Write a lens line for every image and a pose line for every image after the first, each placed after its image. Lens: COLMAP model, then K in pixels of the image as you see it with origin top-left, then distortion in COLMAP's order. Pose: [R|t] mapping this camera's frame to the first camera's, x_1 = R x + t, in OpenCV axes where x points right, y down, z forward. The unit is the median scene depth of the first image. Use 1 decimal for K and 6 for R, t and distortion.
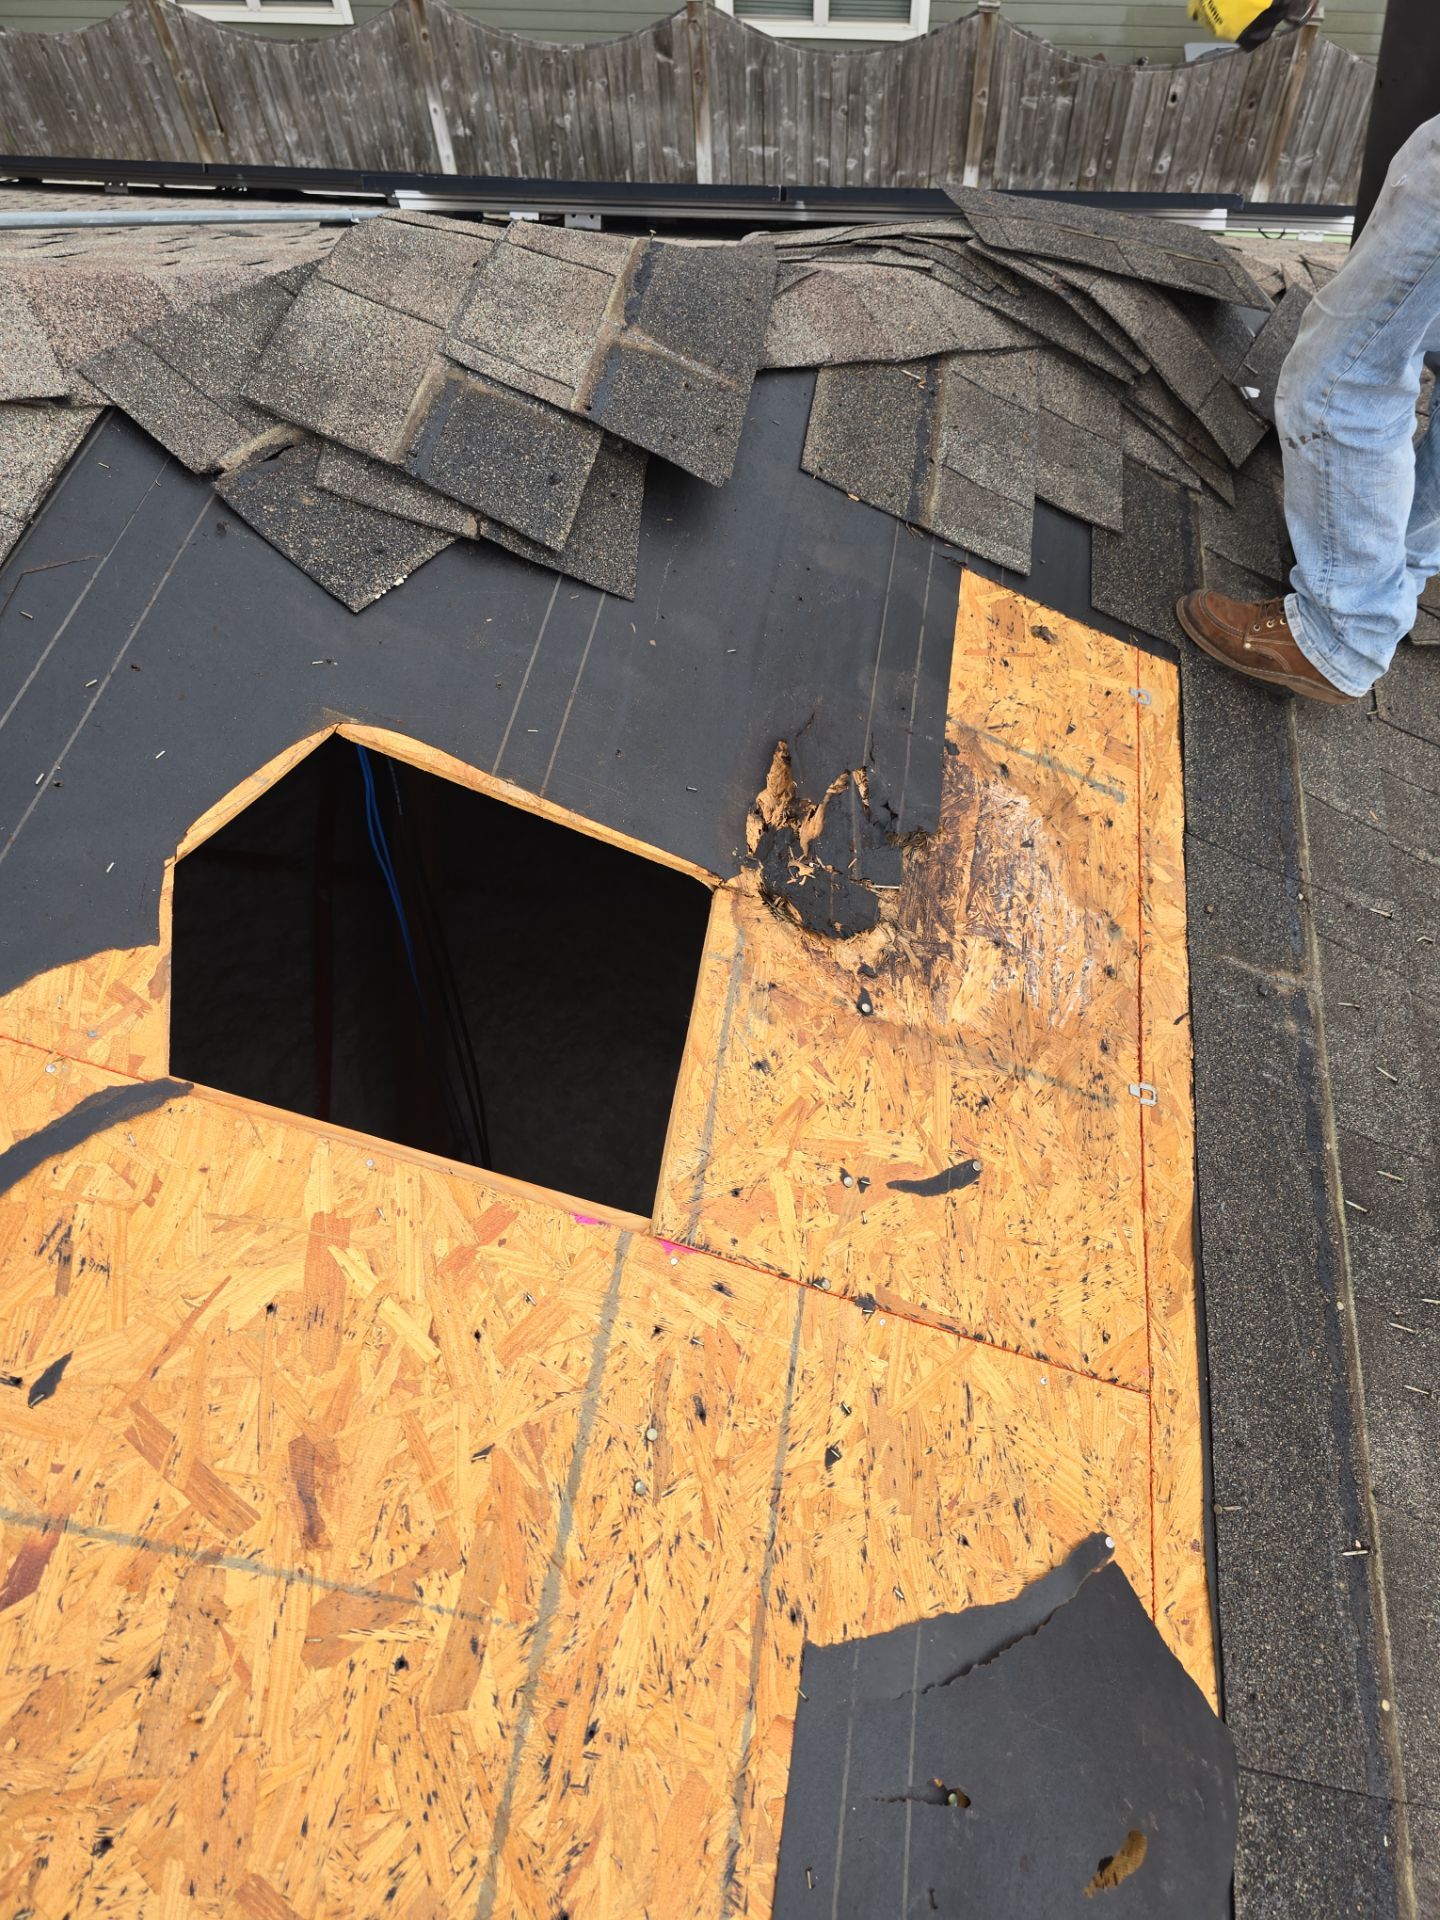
lens RADIAL K [[1299.8, 0, 715.3], [0, 1299.8, 966.0], [0, 0, 1]] dist [0.045139, -0.051356]
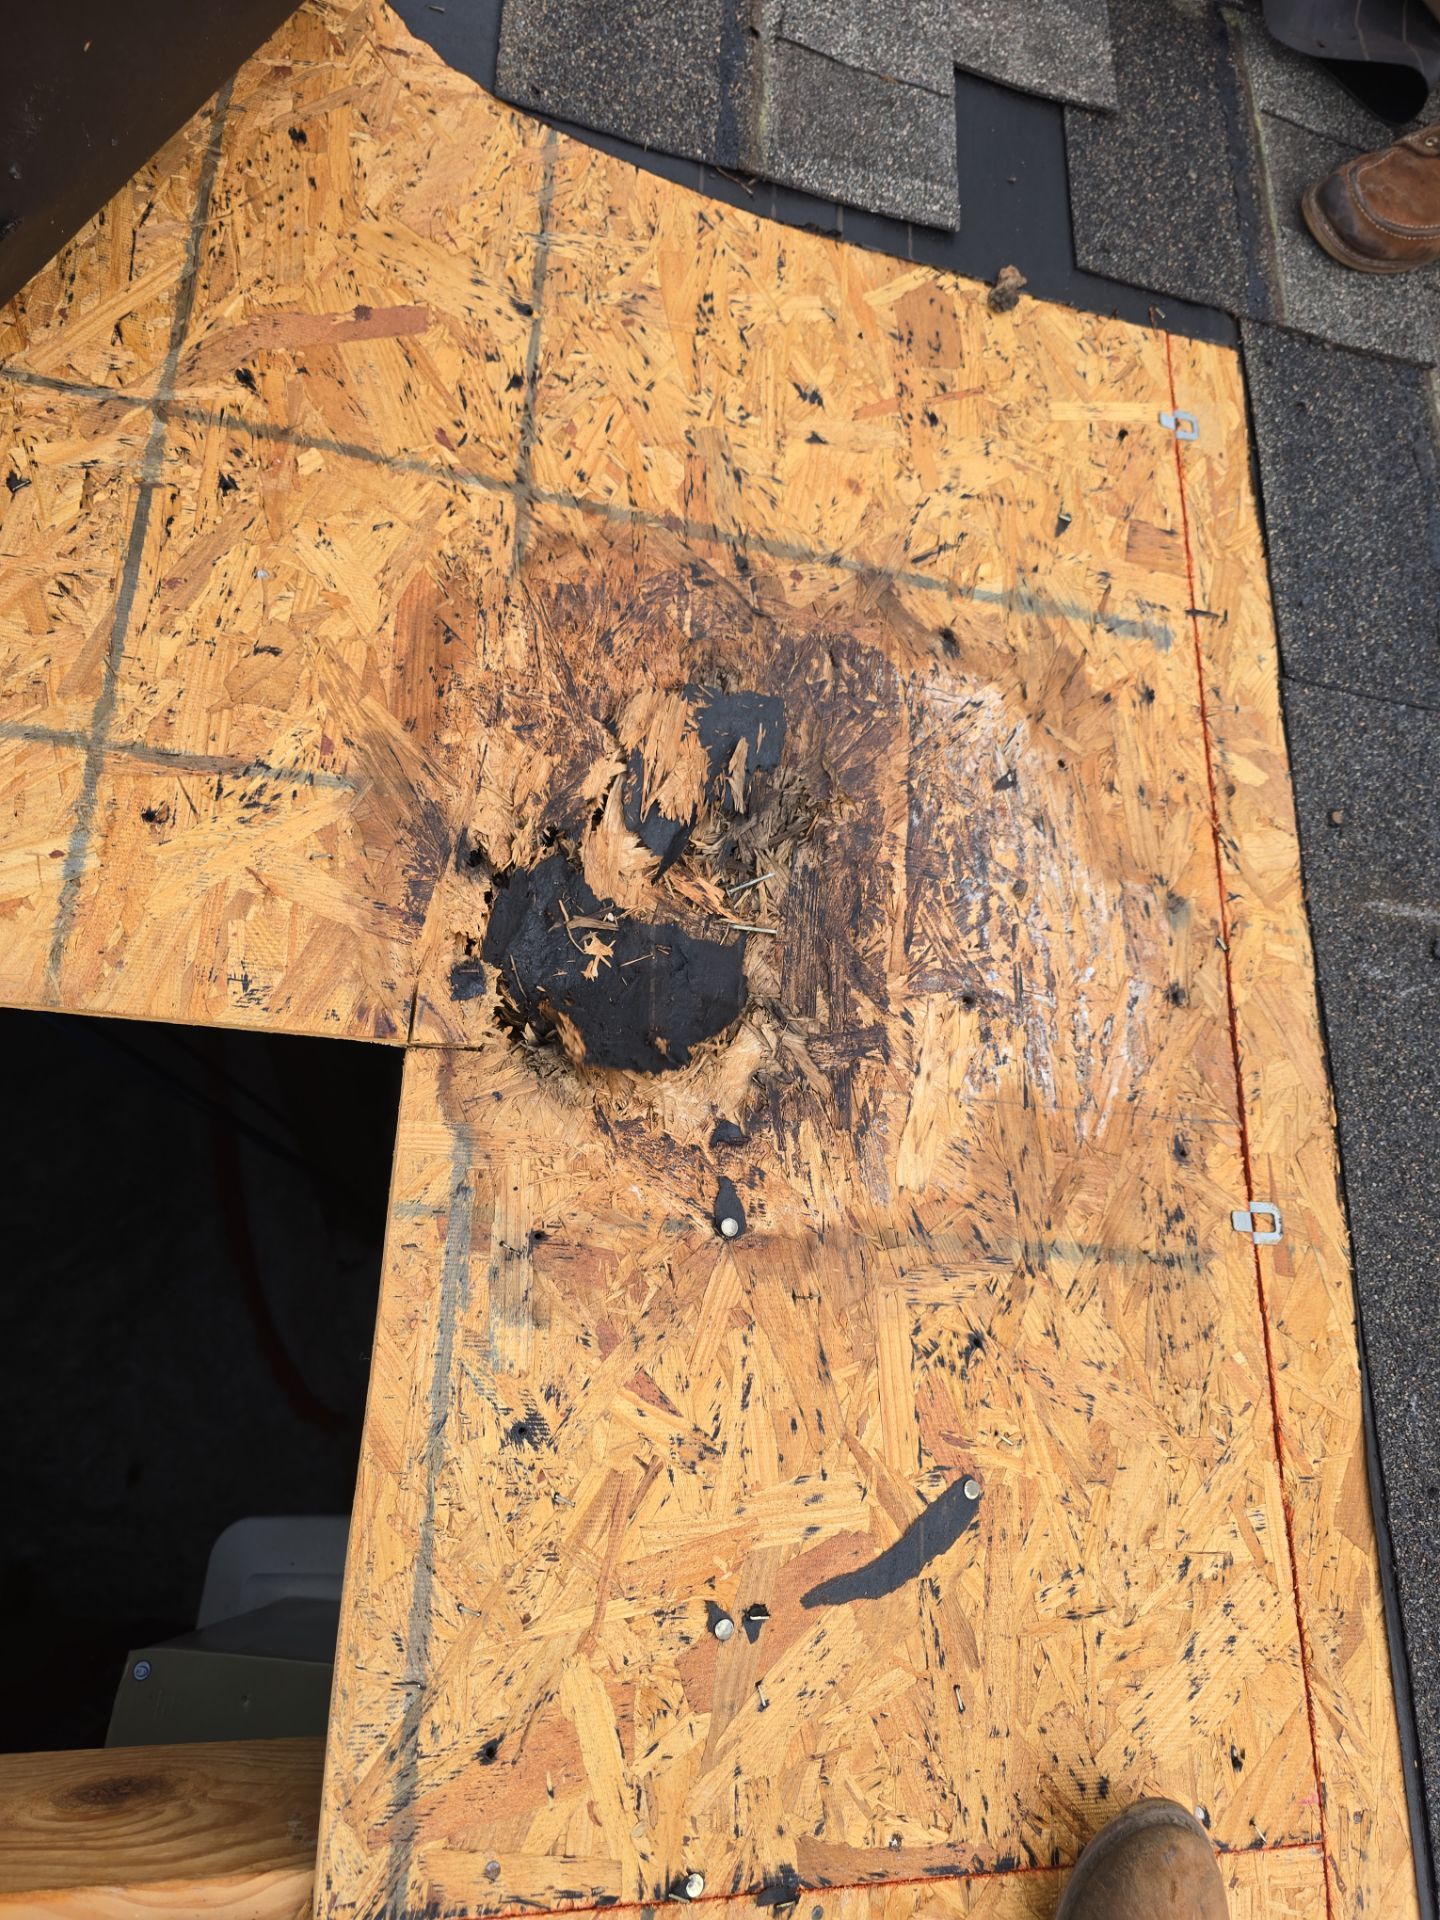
lens RADIAL K [[1299.8, 0, 720.7], [0, 1299.8, 966.2], [0, 0, 1]] dist [0.045139, -0.051356]
pose [[0.986186, -0.159169, -0.045861, 0.160751], [0.165482, 0.958976, 0.230176, -0.199798], [0.007343, -0.234585, 0.972068, 0.534021]]
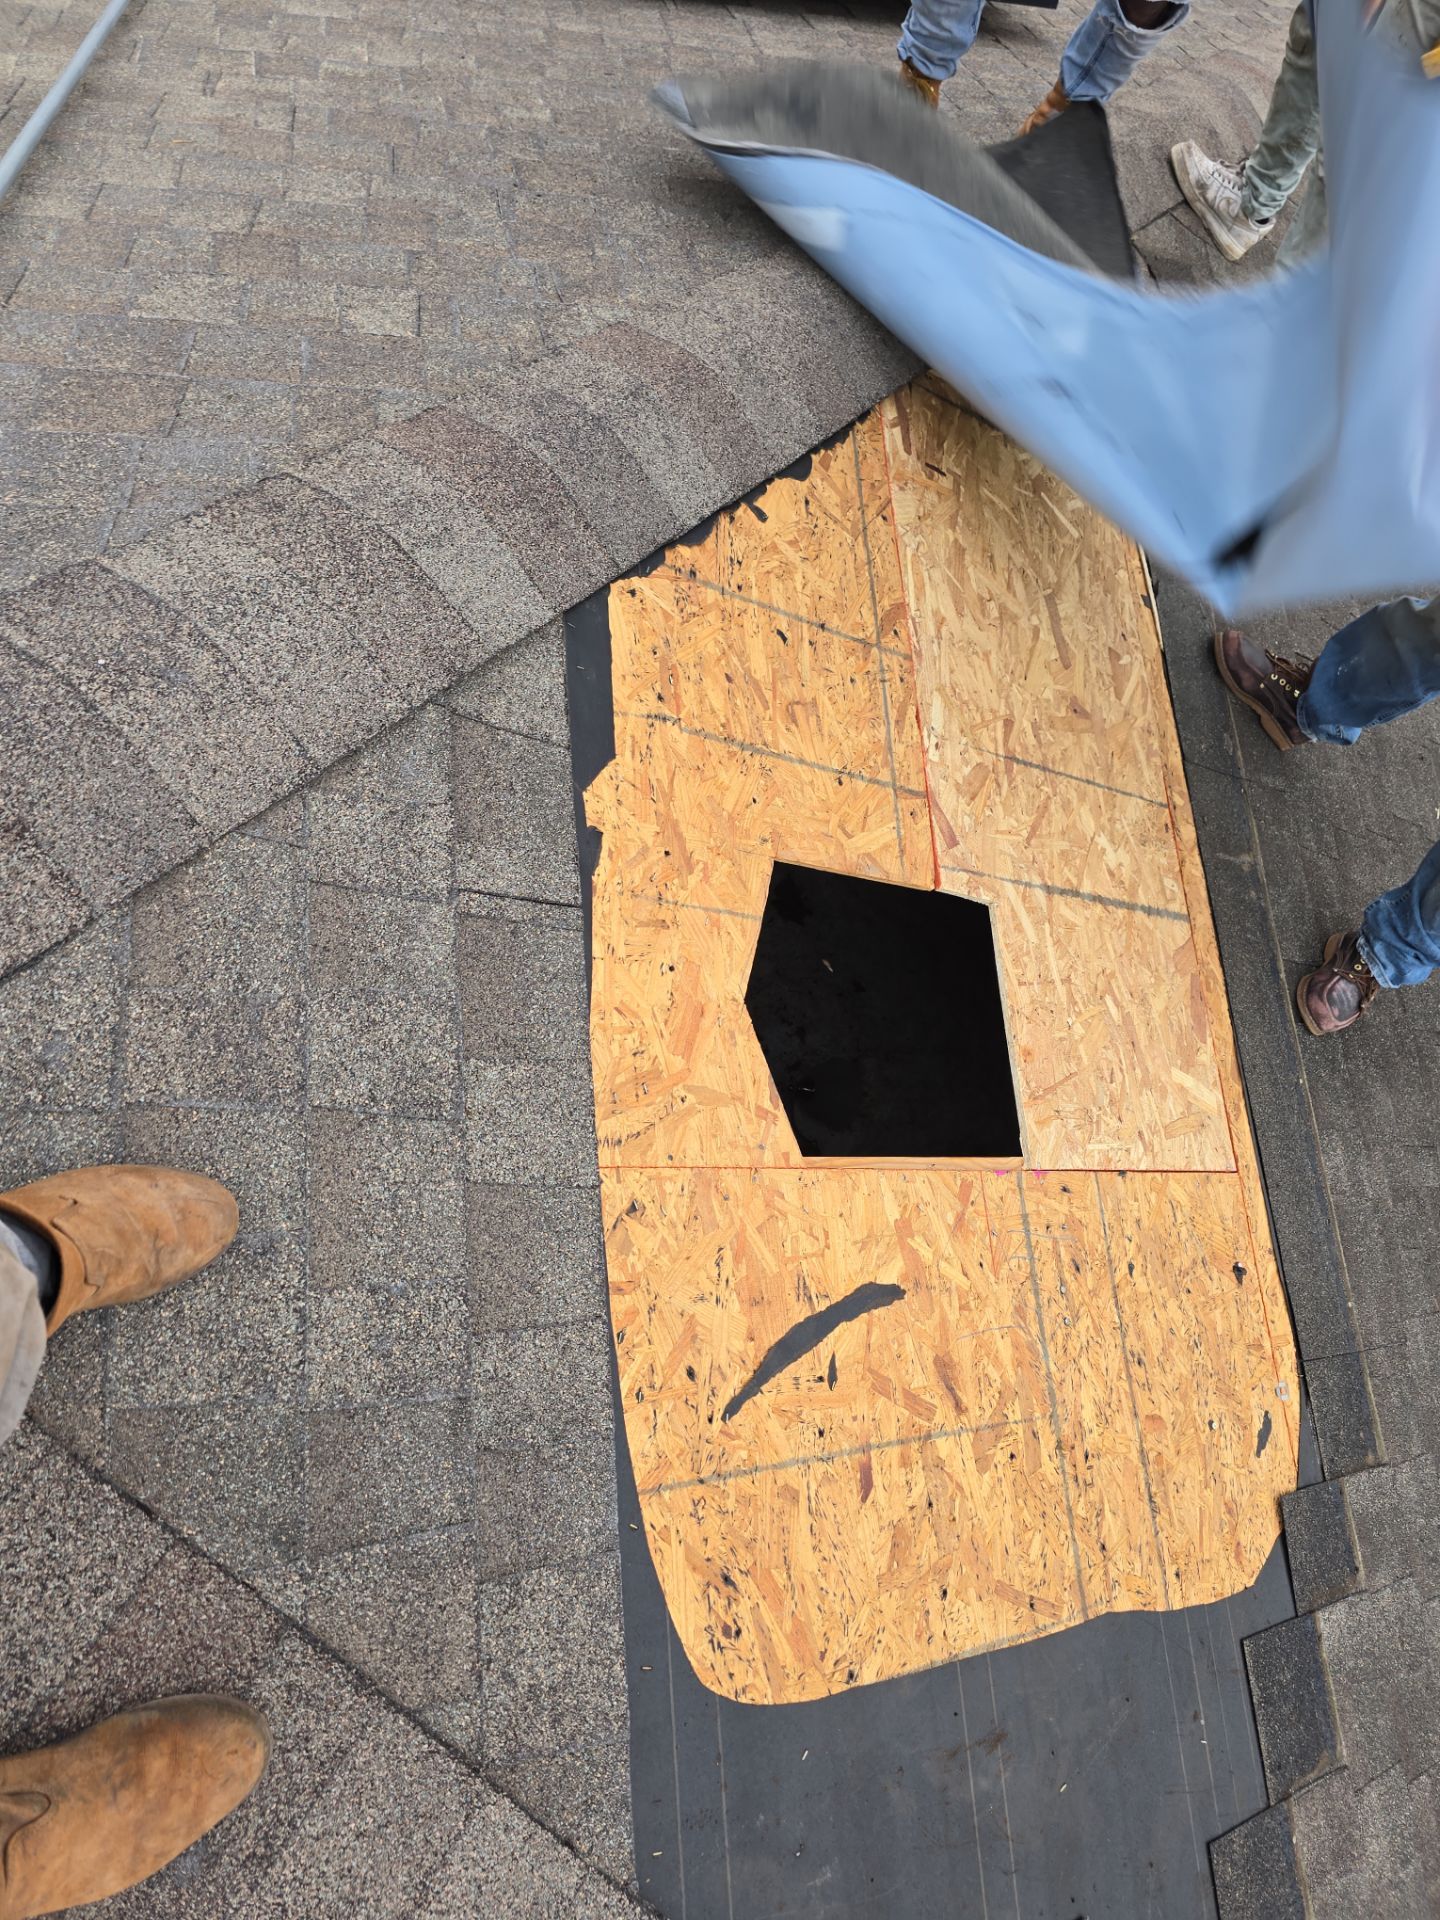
lens RADIAL K [[1299.8, 0, 702.4], [0, 1299.8, 958.0], [0, 0, 1]] dist [0.045139, -0.051356]
pose [[0.941815, -0.162596, 0.294189, -0.739011], [0.064739, 0.946577, 0.315911, -0.488855], [-0.329839, -0.278485, 0.902027, -0.190653]]
